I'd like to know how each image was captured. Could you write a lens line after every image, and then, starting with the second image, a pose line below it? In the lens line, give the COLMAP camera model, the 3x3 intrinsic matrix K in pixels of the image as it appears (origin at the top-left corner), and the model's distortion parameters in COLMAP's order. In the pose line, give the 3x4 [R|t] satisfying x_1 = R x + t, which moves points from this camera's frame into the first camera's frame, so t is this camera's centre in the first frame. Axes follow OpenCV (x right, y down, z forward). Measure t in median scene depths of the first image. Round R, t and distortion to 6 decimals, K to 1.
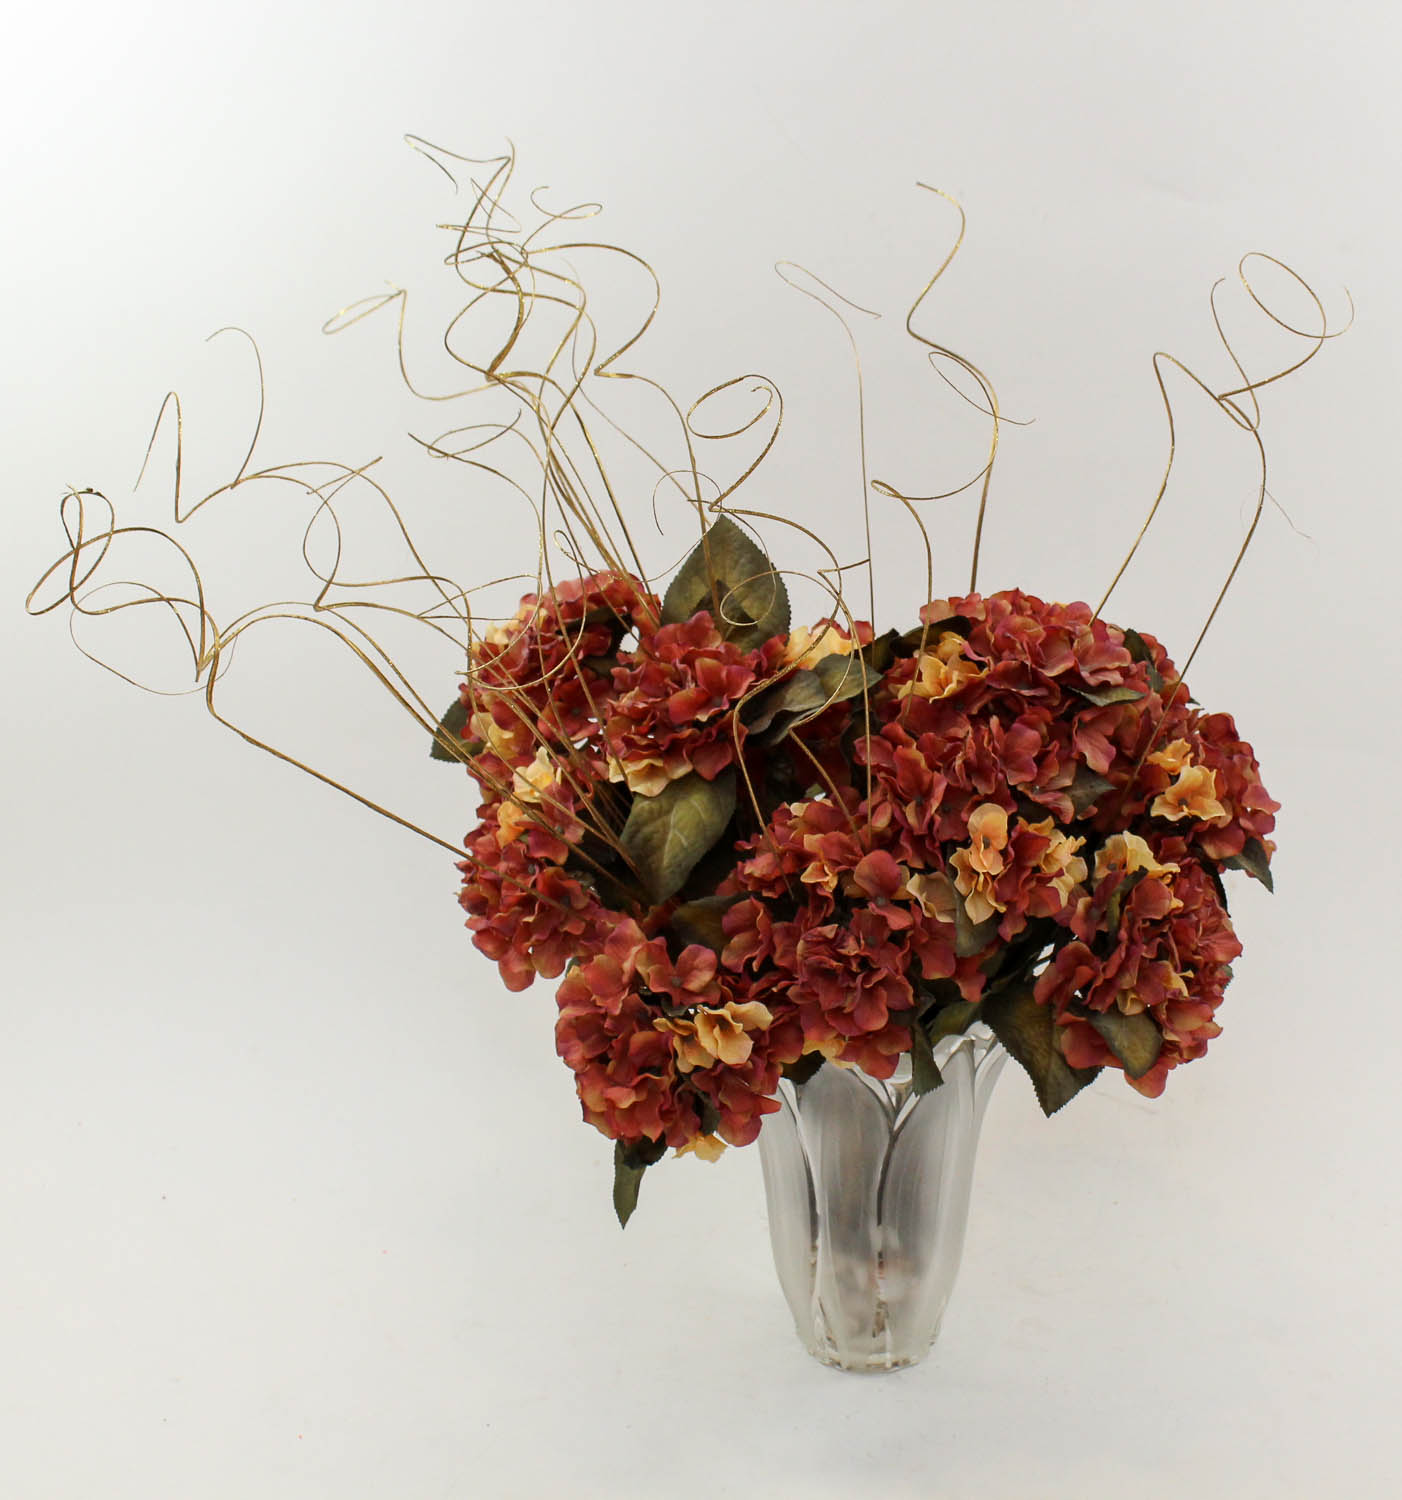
lens RADIAL K [[3052.9, 0, 700.5], [0, 3052.9, 751.2], [0, 0, 1]] dist [-0.052582, 0.000000]
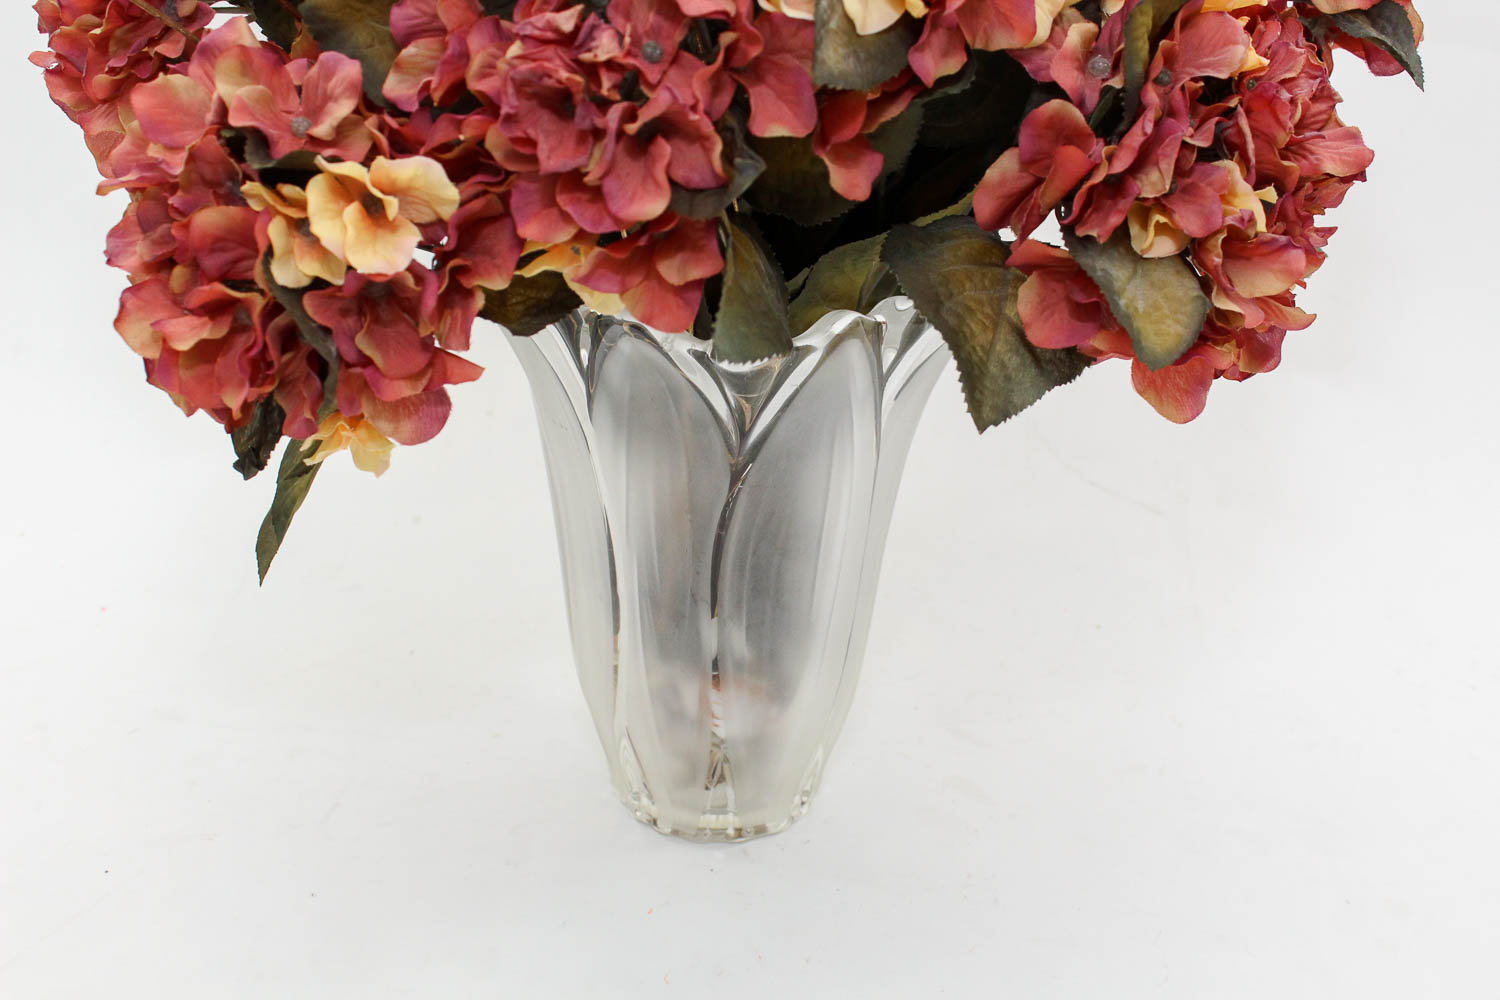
lens RADIAL K [[1578.5, 0, 752.4], [0, 1578.5, 497.9], [0, 0, 1]] dist [-0.004247, -0.010729]
pose [[0.993215, 0.073369, -0.090226, 0.099635], [-0.068168, 0.995902, 0.059431, 0.117369], [0.094217, -0.052877, 0.994146, 0.718211]]
